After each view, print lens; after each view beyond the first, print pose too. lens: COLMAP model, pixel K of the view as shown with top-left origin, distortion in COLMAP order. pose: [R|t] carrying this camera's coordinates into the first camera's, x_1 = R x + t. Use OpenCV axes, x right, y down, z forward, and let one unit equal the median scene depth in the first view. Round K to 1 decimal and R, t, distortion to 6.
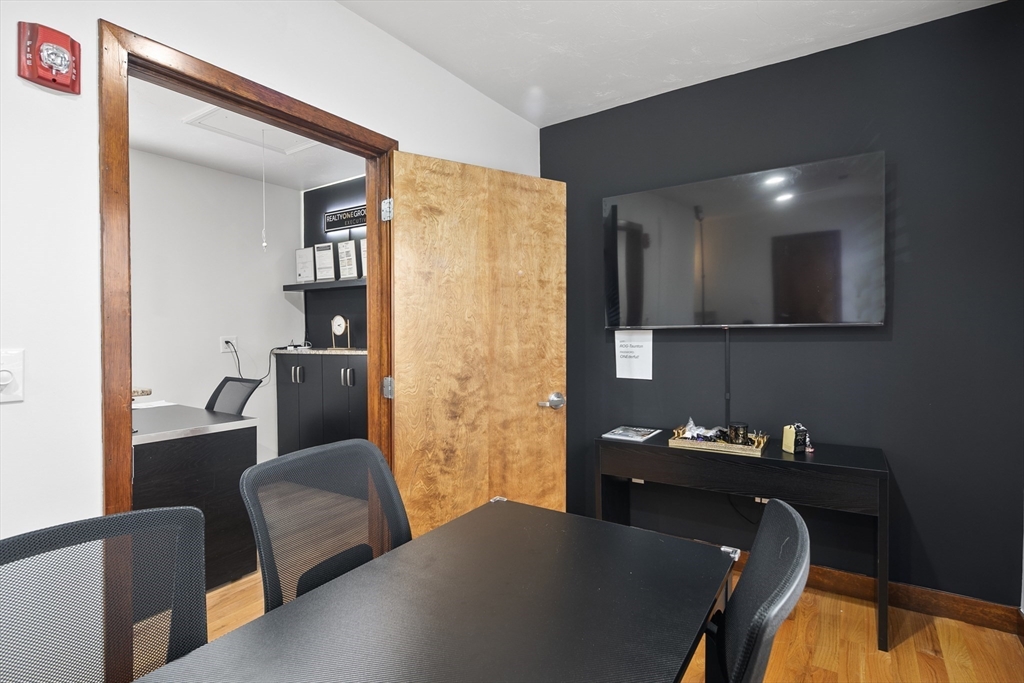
lens RADIAL K [[502.6, 0, 512.0], [0, 502.6, 341.5], [0, 0, 1]] dist [-0.000567, -0.000004]
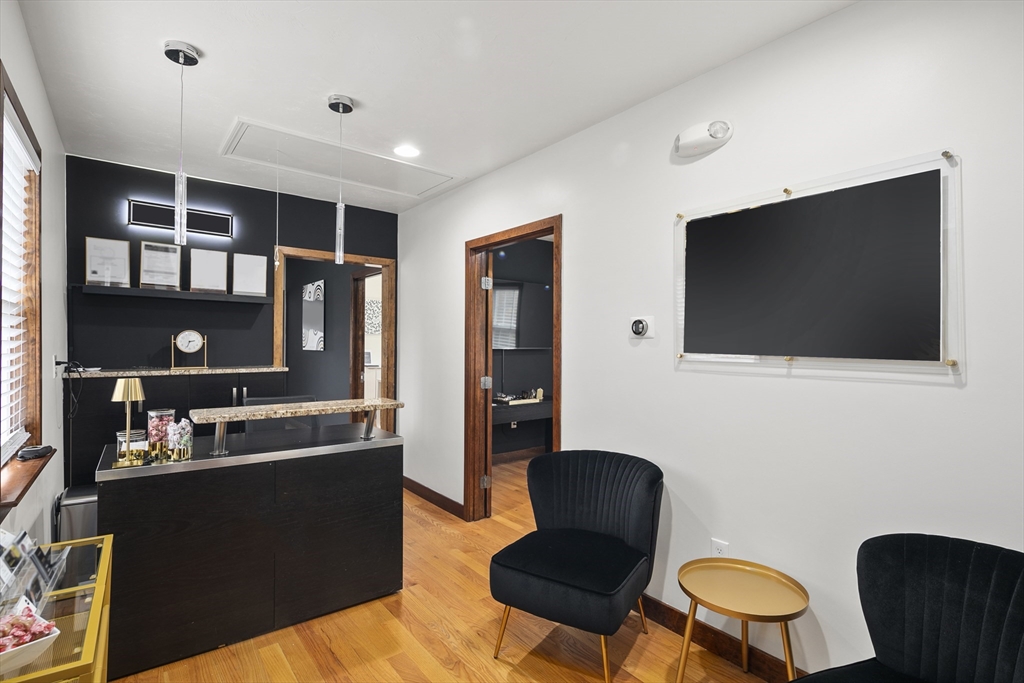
lens RADIAL K [[502.6, 0, 512.0], [0, 502.6, 341.5], [0, 0, 1]] dist [-0.000567, -0.000004]
pose [[0.316349, 0.021456, 0.948400, -1.010764], [0.010266, 0.999608, -0.026039, -0.002814], [-0.948587, 0.017974, 0.316005, 0.185980]]
